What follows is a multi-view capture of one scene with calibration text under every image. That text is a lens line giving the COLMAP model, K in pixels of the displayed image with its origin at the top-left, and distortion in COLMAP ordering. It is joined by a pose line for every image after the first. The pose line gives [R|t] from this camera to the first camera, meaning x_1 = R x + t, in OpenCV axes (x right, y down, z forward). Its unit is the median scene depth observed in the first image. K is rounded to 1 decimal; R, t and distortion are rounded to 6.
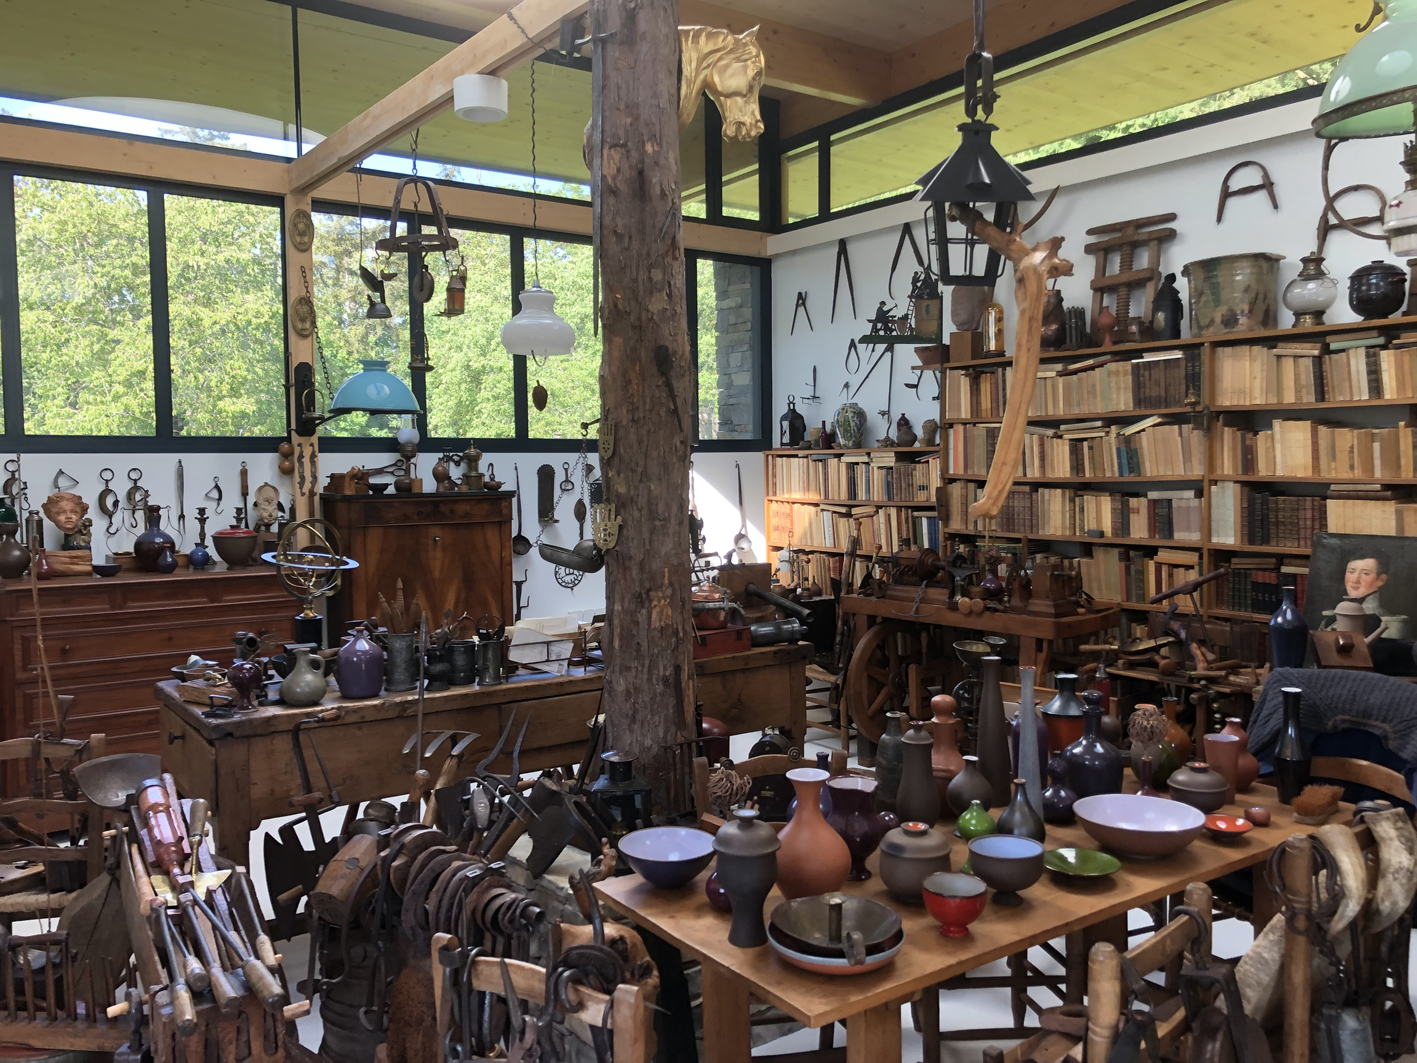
lens RADIAL K [[1146.7, 0, 704.4], [0, 1146.7, 523.4], [0, 0, 1]] dist [0.037468, -0.061334]
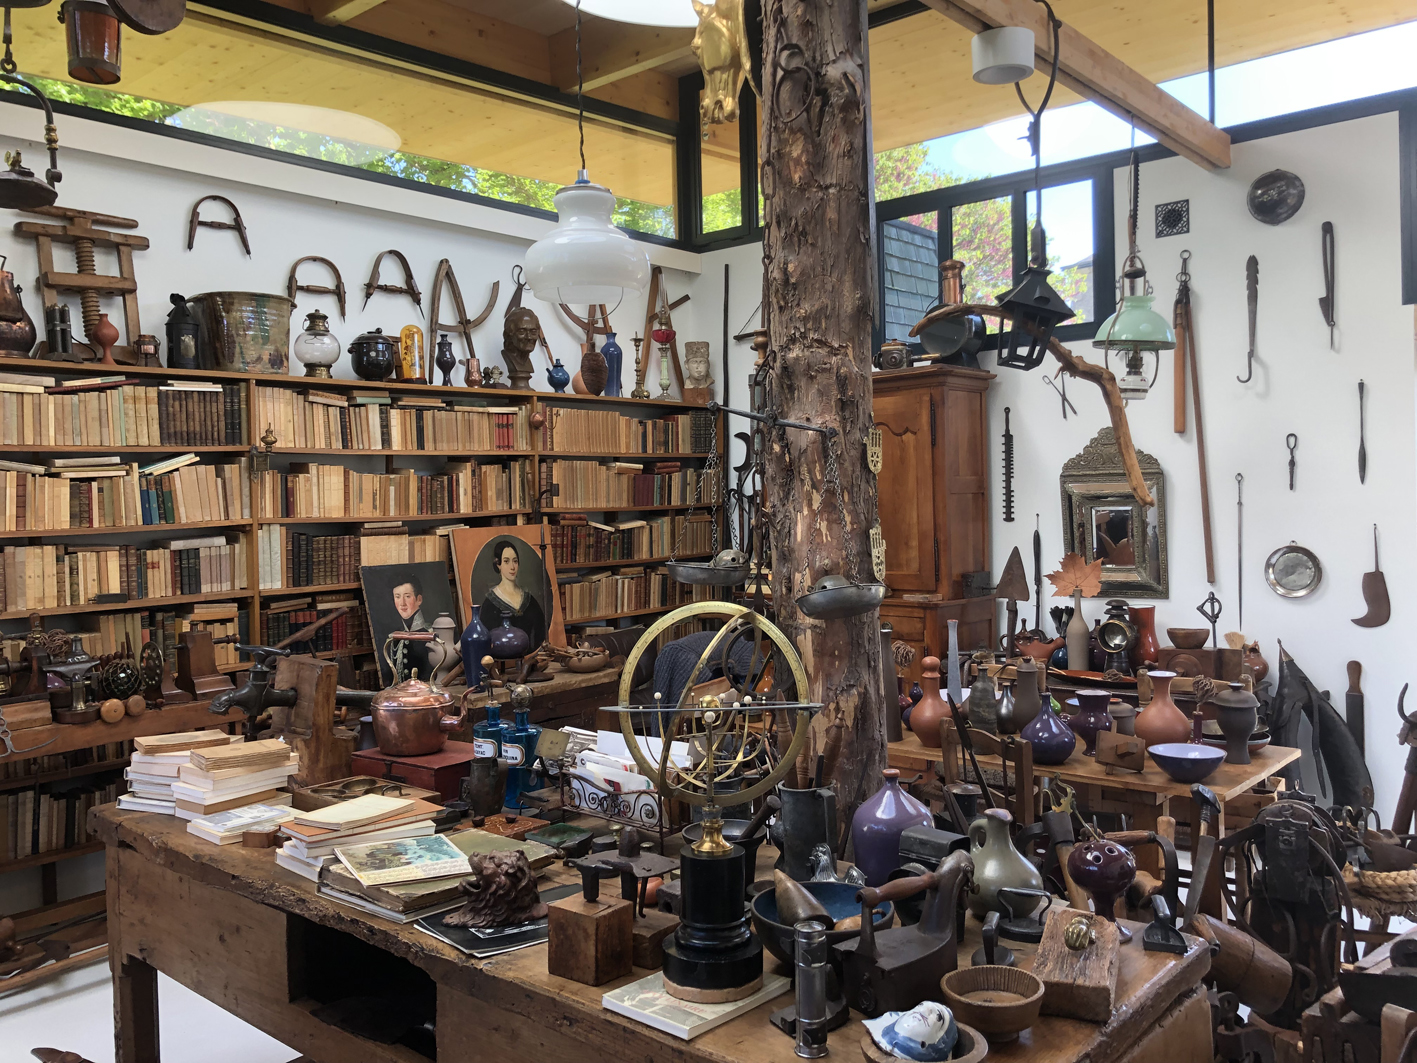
lens RADIAL K [[1146.7, 0, 704.8], [0, 1146.7, 538.3], [0, 0, 1]] dist [0.037468, -0.061334]
pose [[-0.216437, -0.018252, 0.976126, -0.558143], [0.083434, 0.995822, 0.037120, -0.029686], [-0.972725, 0.089477, -0.214010, 0.825591]]
